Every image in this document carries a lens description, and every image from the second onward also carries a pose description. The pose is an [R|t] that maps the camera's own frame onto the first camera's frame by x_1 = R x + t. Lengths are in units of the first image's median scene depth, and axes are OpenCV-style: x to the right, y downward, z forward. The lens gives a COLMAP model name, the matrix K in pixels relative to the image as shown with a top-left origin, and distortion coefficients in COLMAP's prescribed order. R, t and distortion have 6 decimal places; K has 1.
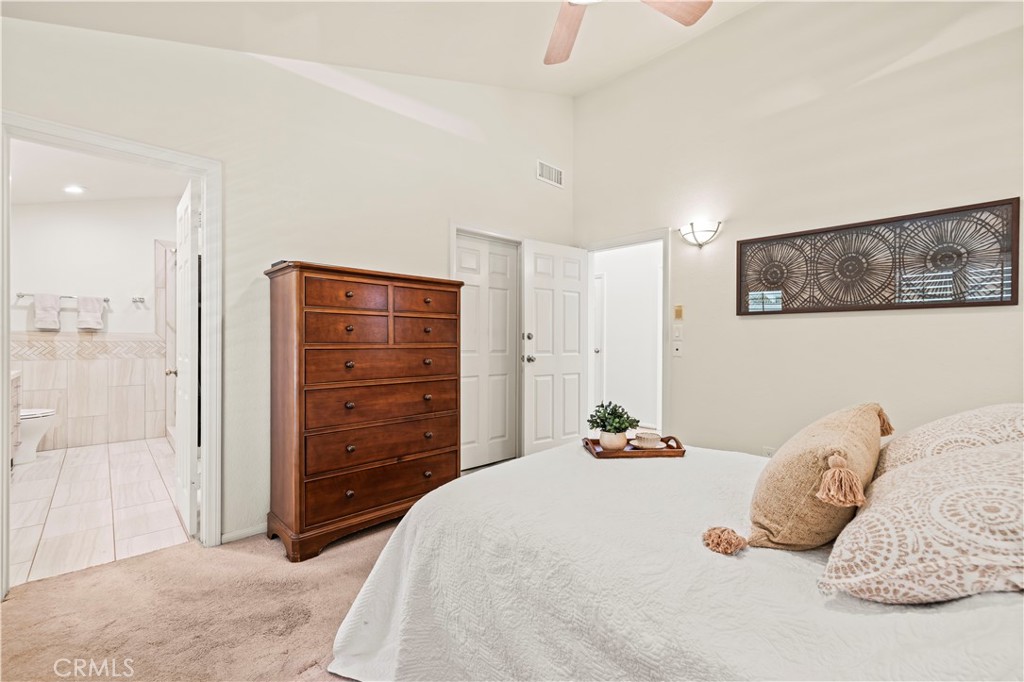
lens RADIAL K [[423.2, 0, 507.2], [0, 423.2, 341.0], [0, 0, 1]] dist [-0.000362, -0.000055]
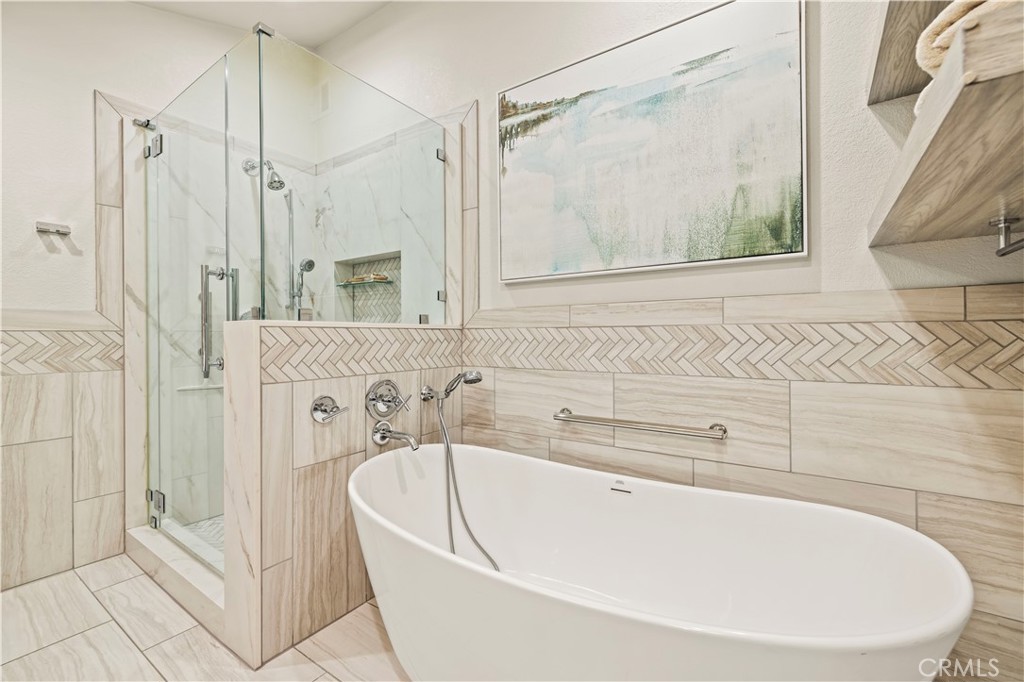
lens RADIAL K [[438.1, 0, 512.7], [0, 438.1, 334.0], [0, 0, 1]] dist [-0.000127, -0.000051]
pose [[0.978475, -0.004758, 0.206311, -0.553030], [0.004929, 0.999988, -0.000312, 0.006091], [-0.206307, 0.001322, 0.978486, 0.521641]]
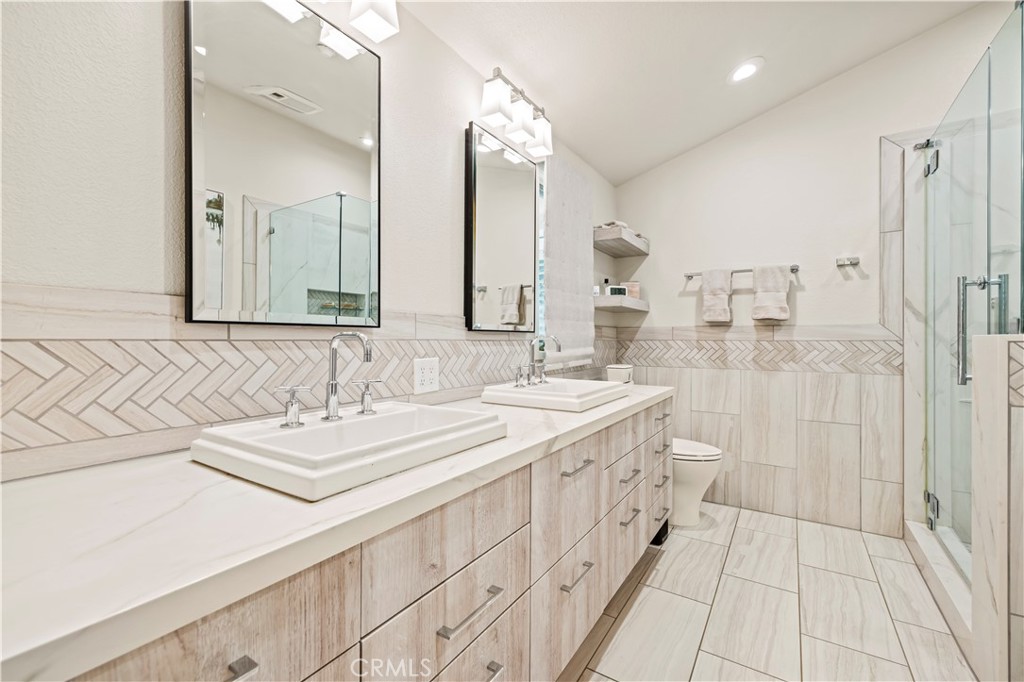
lens RADIAL K [[423.2, 0, 507.2], [0, 423.2, 341.0], [0, 0, 1]] dist [-0.000362, -0.000055]
pose [[0.225712, 0.003278, -0.974189, -0.476737], [0.001962, 0.999991, 0.003819, -0.001960], [0.974192, -0.002773, 0.225703, 0.491153]]
